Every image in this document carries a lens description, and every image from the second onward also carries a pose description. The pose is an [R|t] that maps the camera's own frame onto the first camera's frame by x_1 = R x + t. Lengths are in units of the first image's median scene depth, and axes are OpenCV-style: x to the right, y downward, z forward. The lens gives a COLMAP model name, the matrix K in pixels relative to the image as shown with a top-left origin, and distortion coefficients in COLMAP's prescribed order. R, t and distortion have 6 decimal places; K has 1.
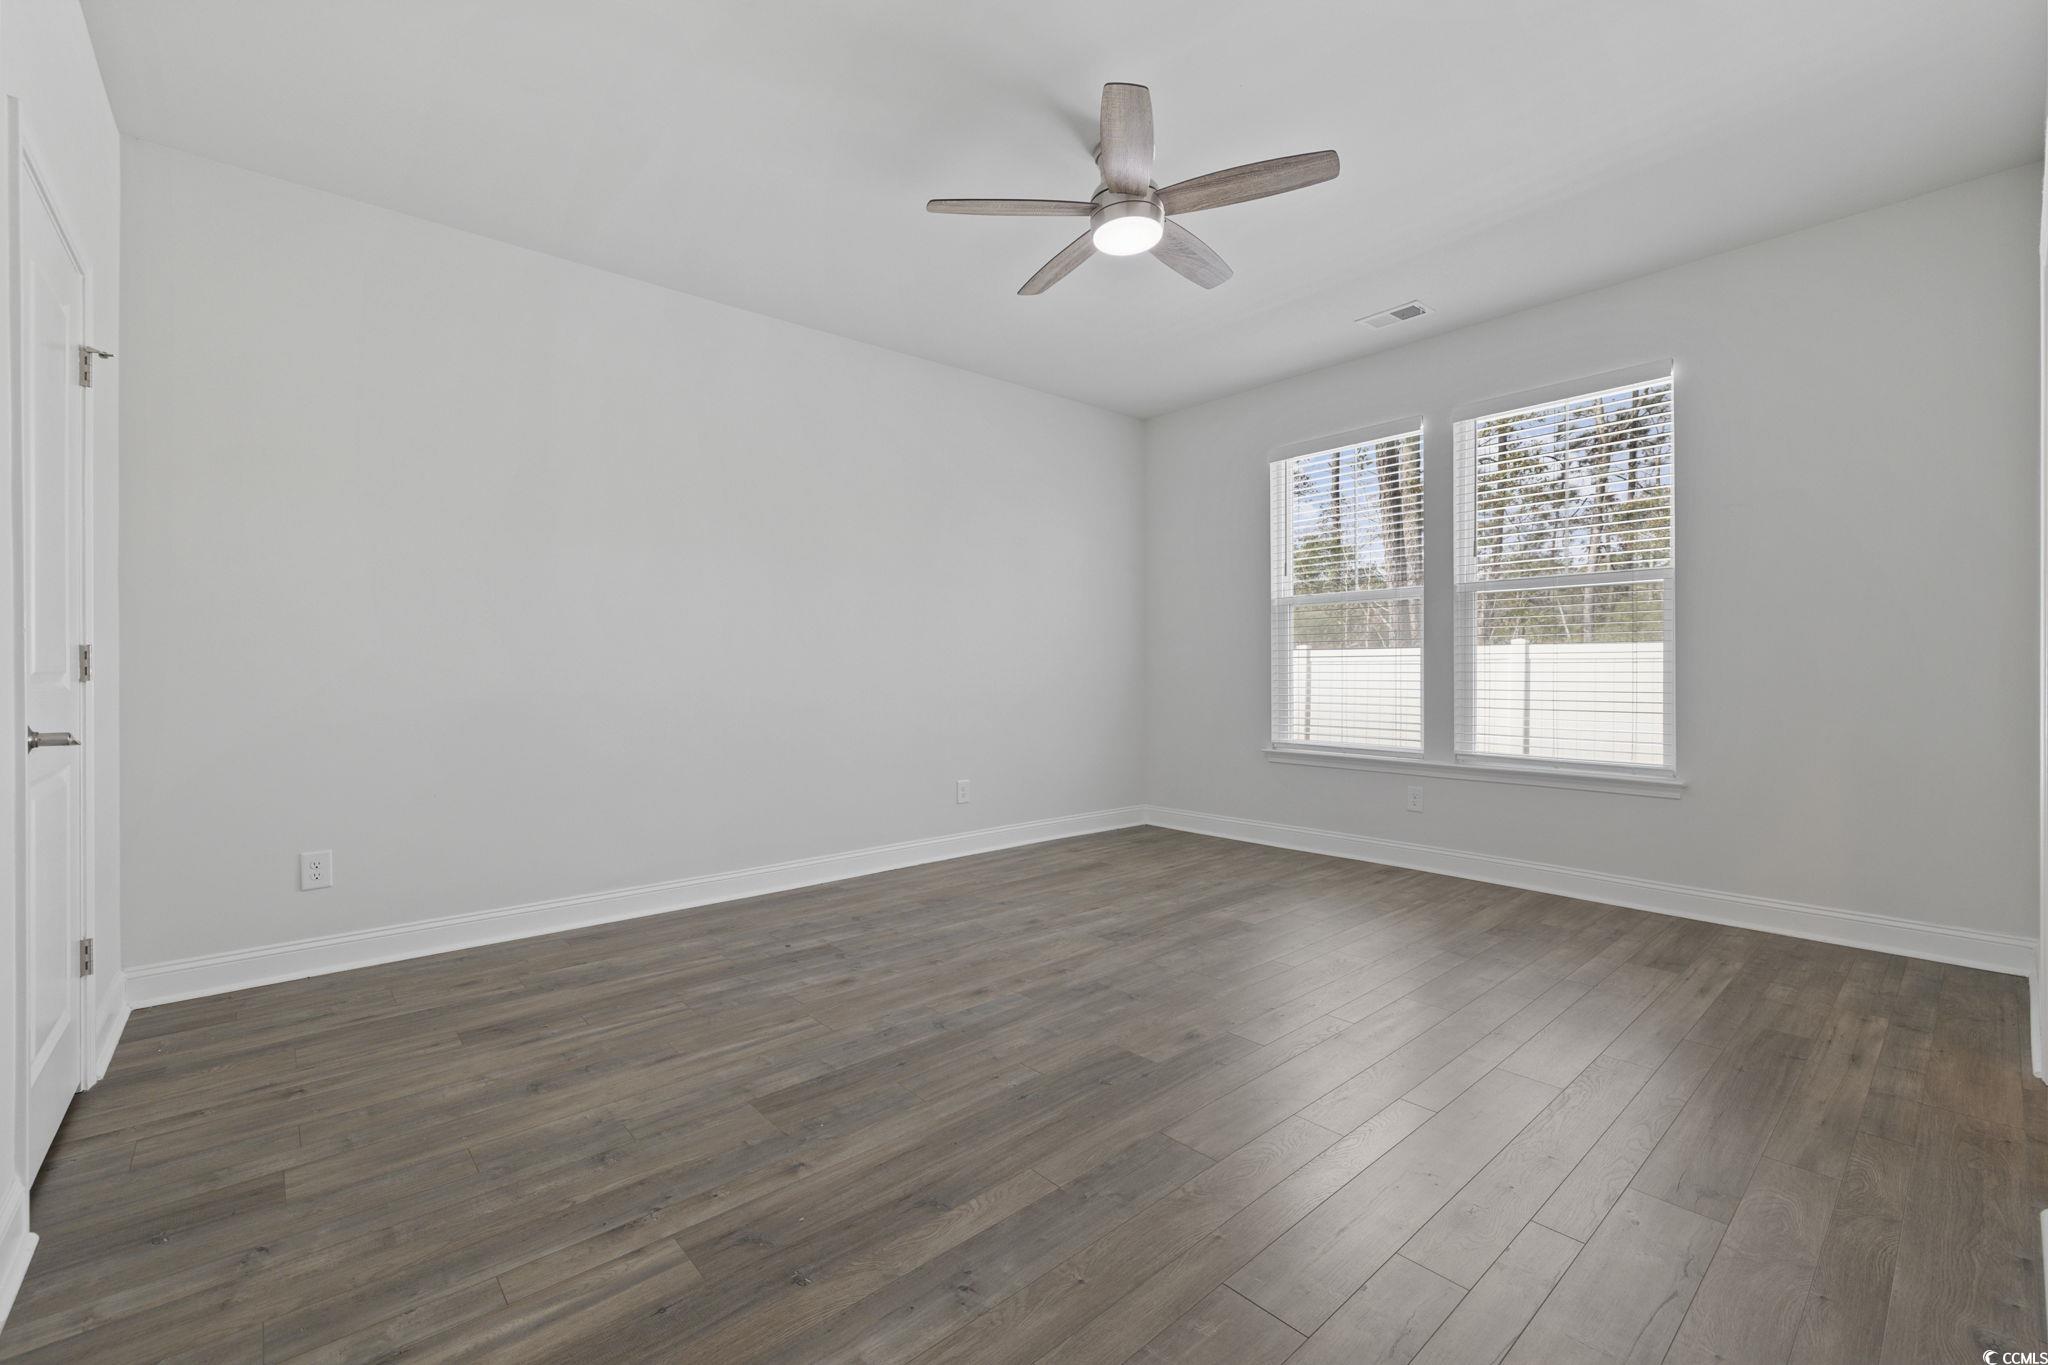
lens RADIAL K [[862.4, 0, 1014.9], [0, 862.4, 675.8], [0, 0, 1]] dist [0.000959, -0.000403]
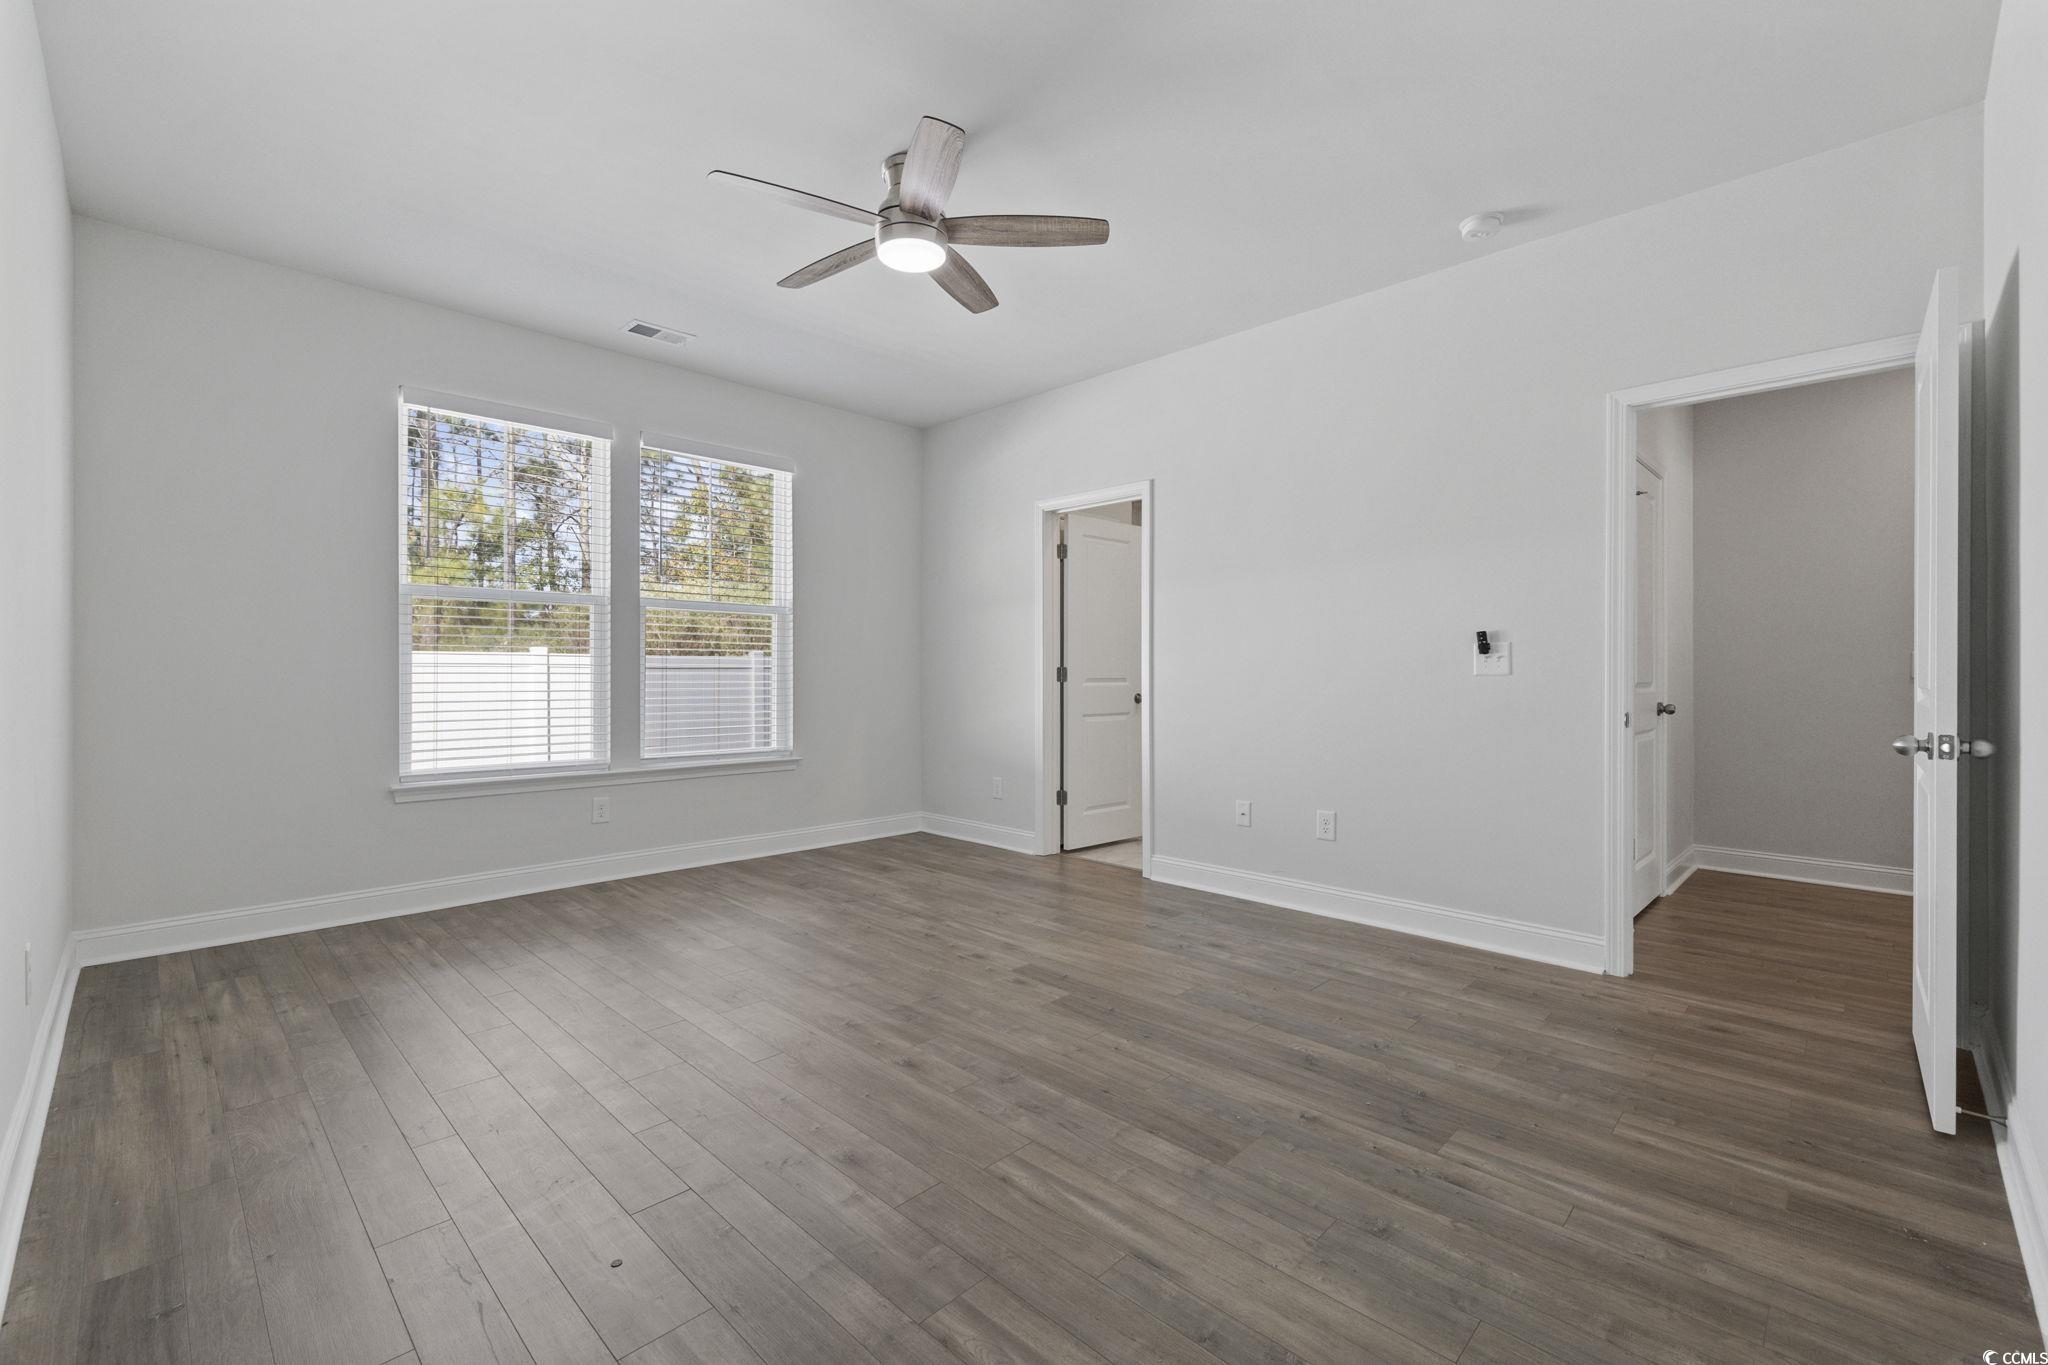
lens RADIAL K [[862.4, 0, 1014.9], [0, 862.4, 675.8], [0, 0, 1]] dist [0.000959, -0.000403]
pose [[-0.072022, 0.000540, 0.997403, -1.185116], [0.004981, 0.999988, -0.000182, -0.019855], [-0.997391, 0.004955, -0.072023, 1.268391]]
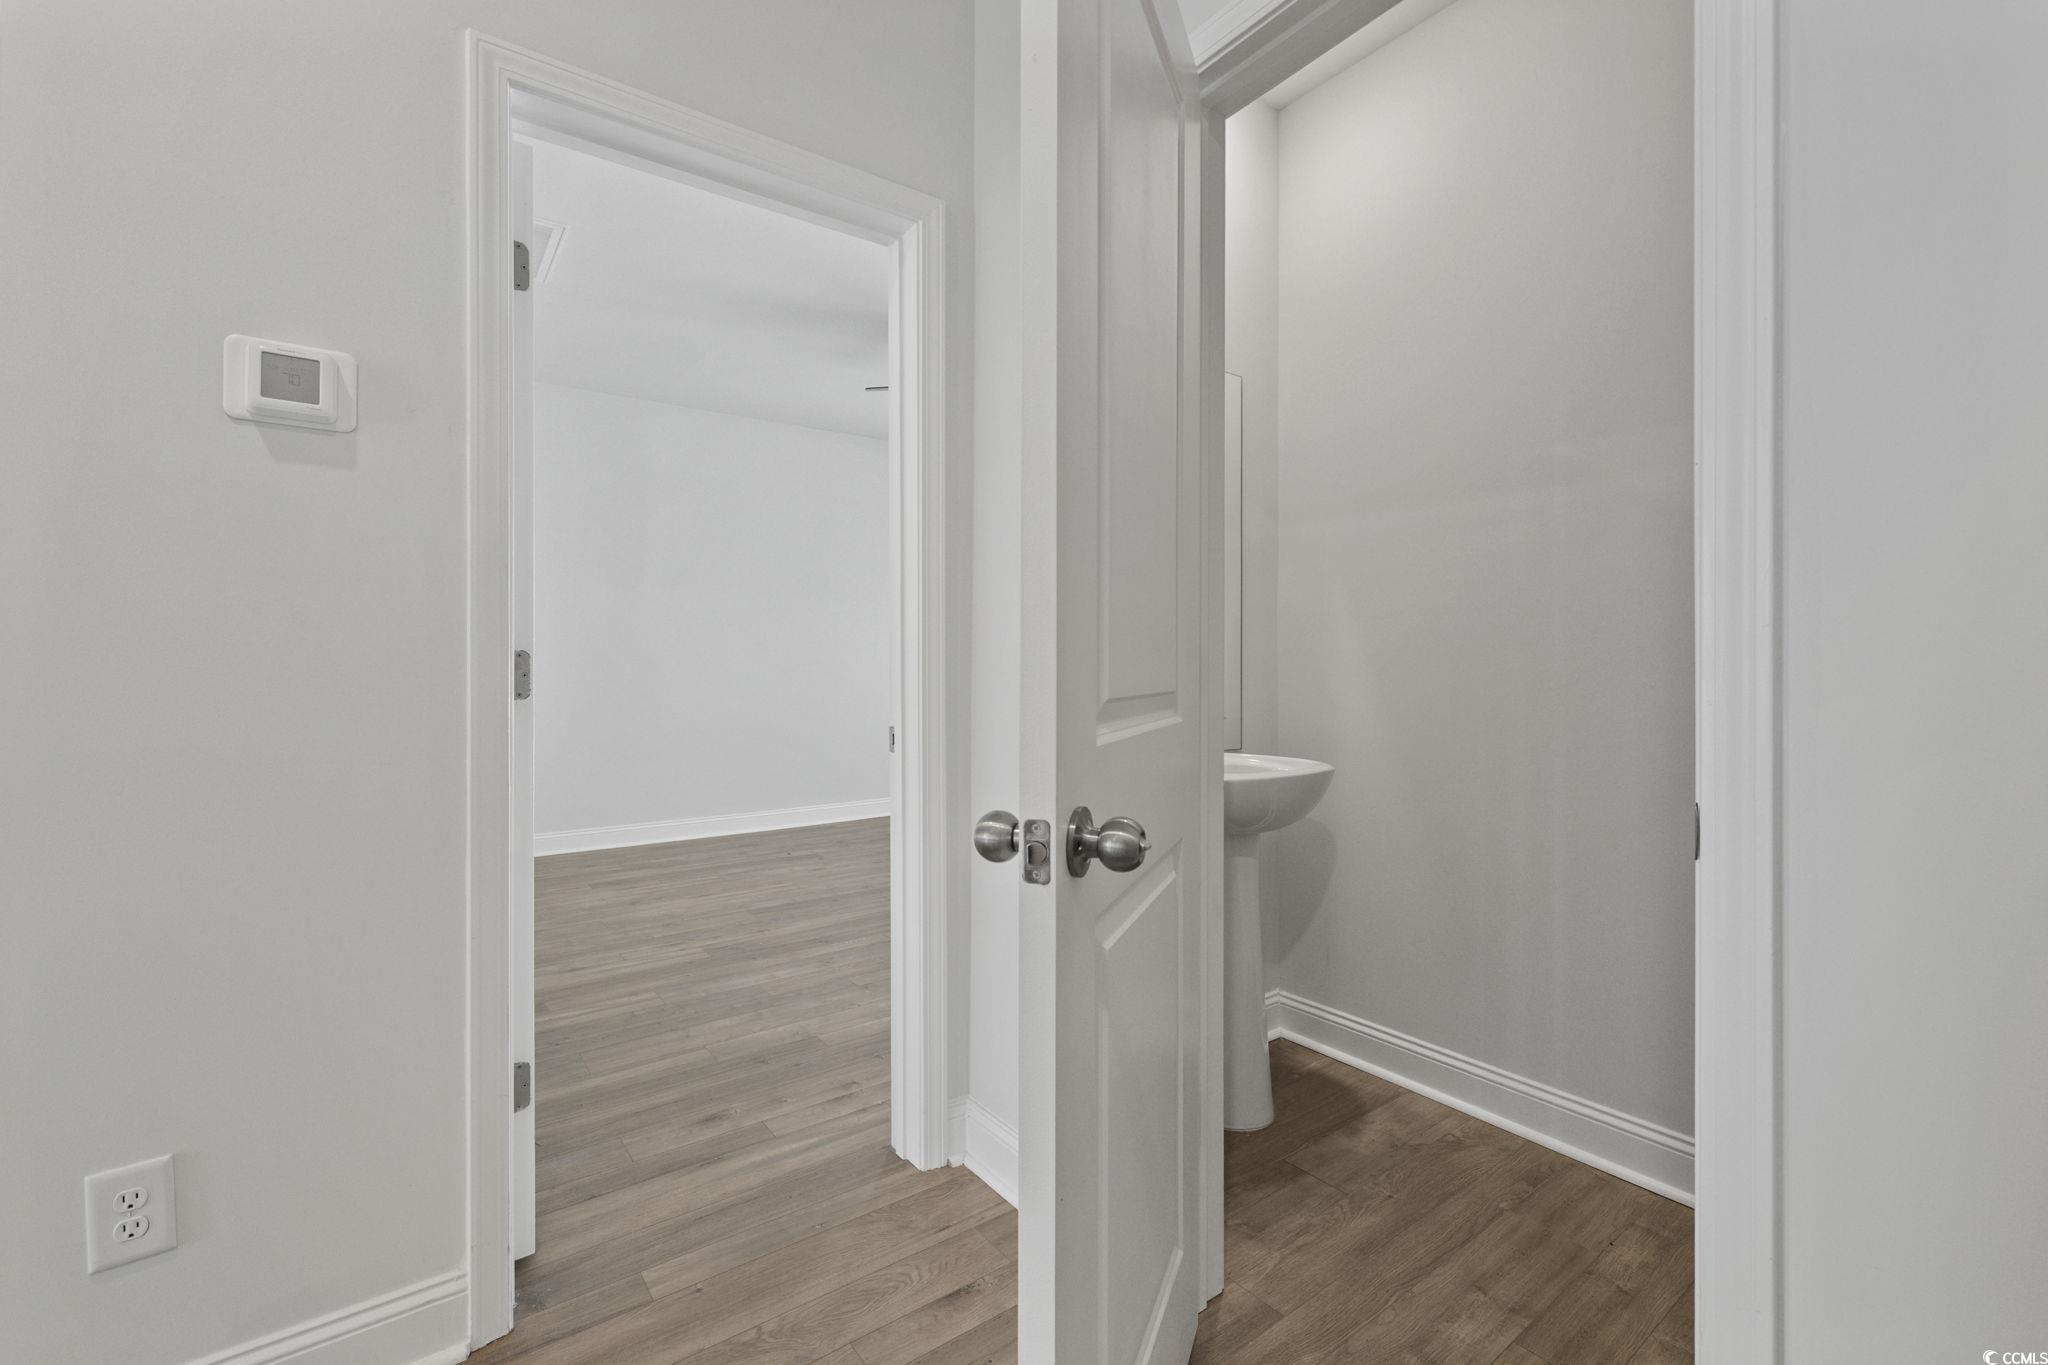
lens RADIAL K [[862.4, 0, 1014.9], [0, 862.4, 675.8], [0, 0, 1]] dist [0.000959, -0.000403]
pose [[0.996980, 0.004474, -0.077536, 0.398338], [-0.004629, 0.999988, -0.001824, -0.004907], [0.077527, 0.002178, 0.996988, -0.777880]]
